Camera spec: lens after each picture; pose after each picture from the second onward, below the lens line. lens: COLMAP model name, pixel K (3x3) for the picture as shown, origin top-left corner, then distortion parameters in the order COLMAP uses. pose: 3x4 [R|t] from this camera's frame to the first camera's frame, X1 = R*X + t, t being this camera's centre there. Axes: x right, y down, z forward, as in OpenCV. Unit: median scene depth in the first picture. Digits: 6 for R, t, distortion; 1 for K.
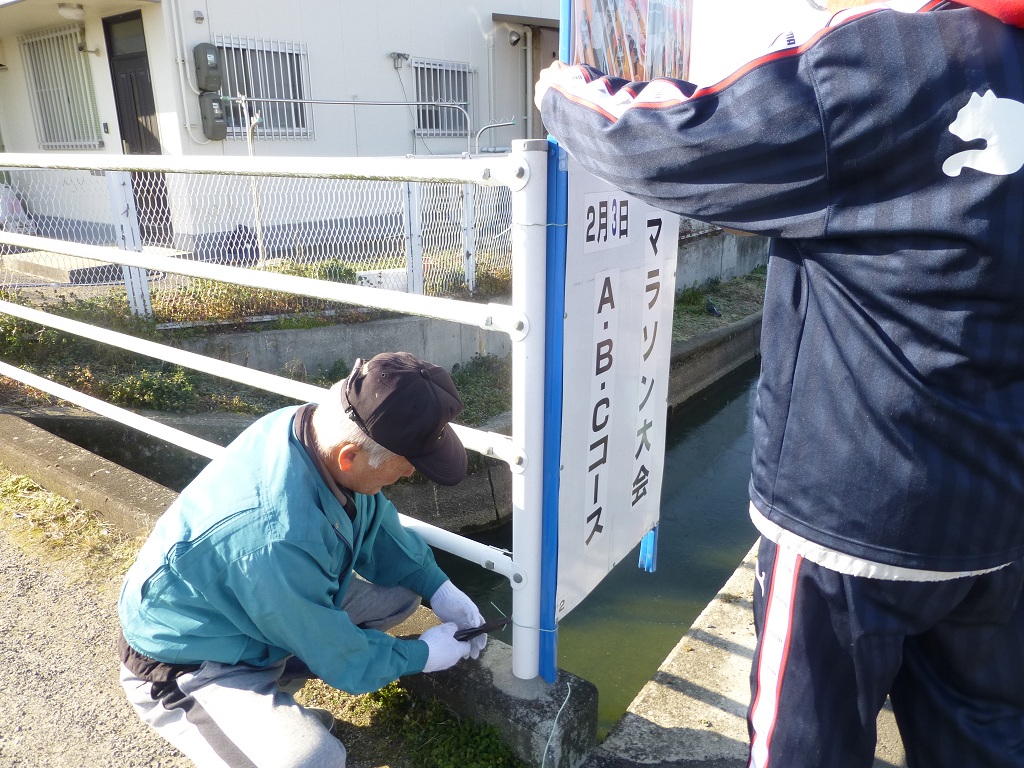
lens RADIAL K [[732.9, 0, 512.0], [0, 732.9, 384.0], [0, 0, 1]] dist [-0.018989, -0.003753]
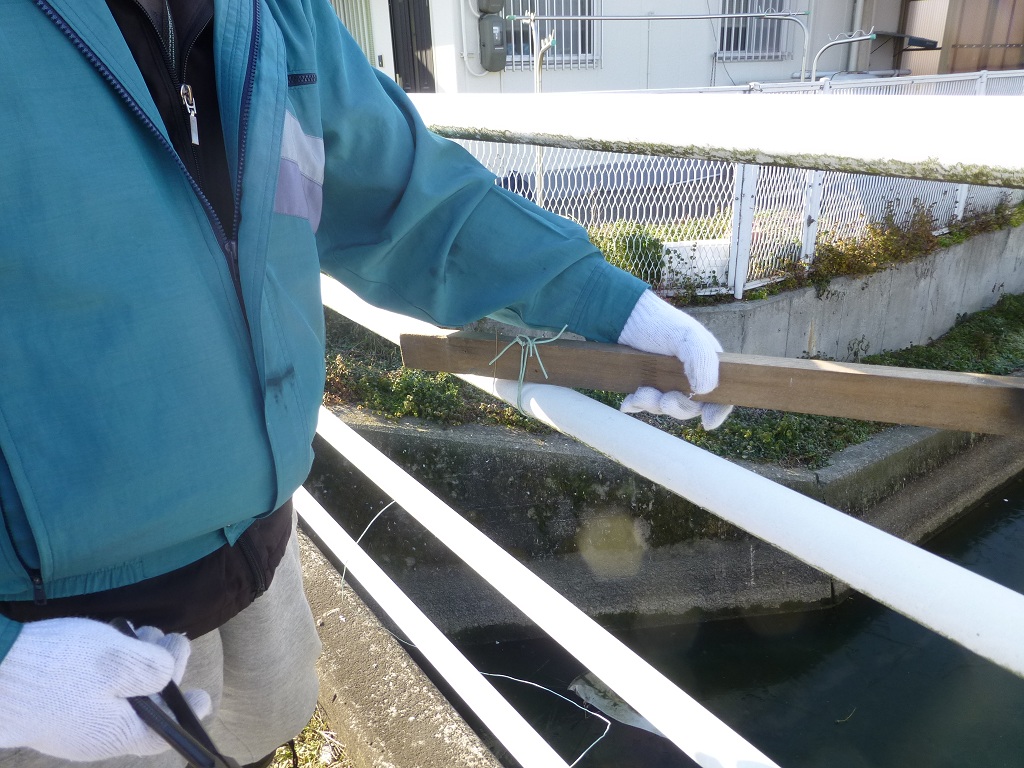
lens RADIAL K [[732.9, 0, 512.0], [0, 732.9, 384.0], [0, 0, 1]] dist [-0.018989, -0.003753]
pose [[0.946861, 0.097870, -0.306390, -0.095766], [-0.071459, 0.992785, 0.096291, -0.057941], [0.313603, -0.069280, 0.947023, 0.182122]]
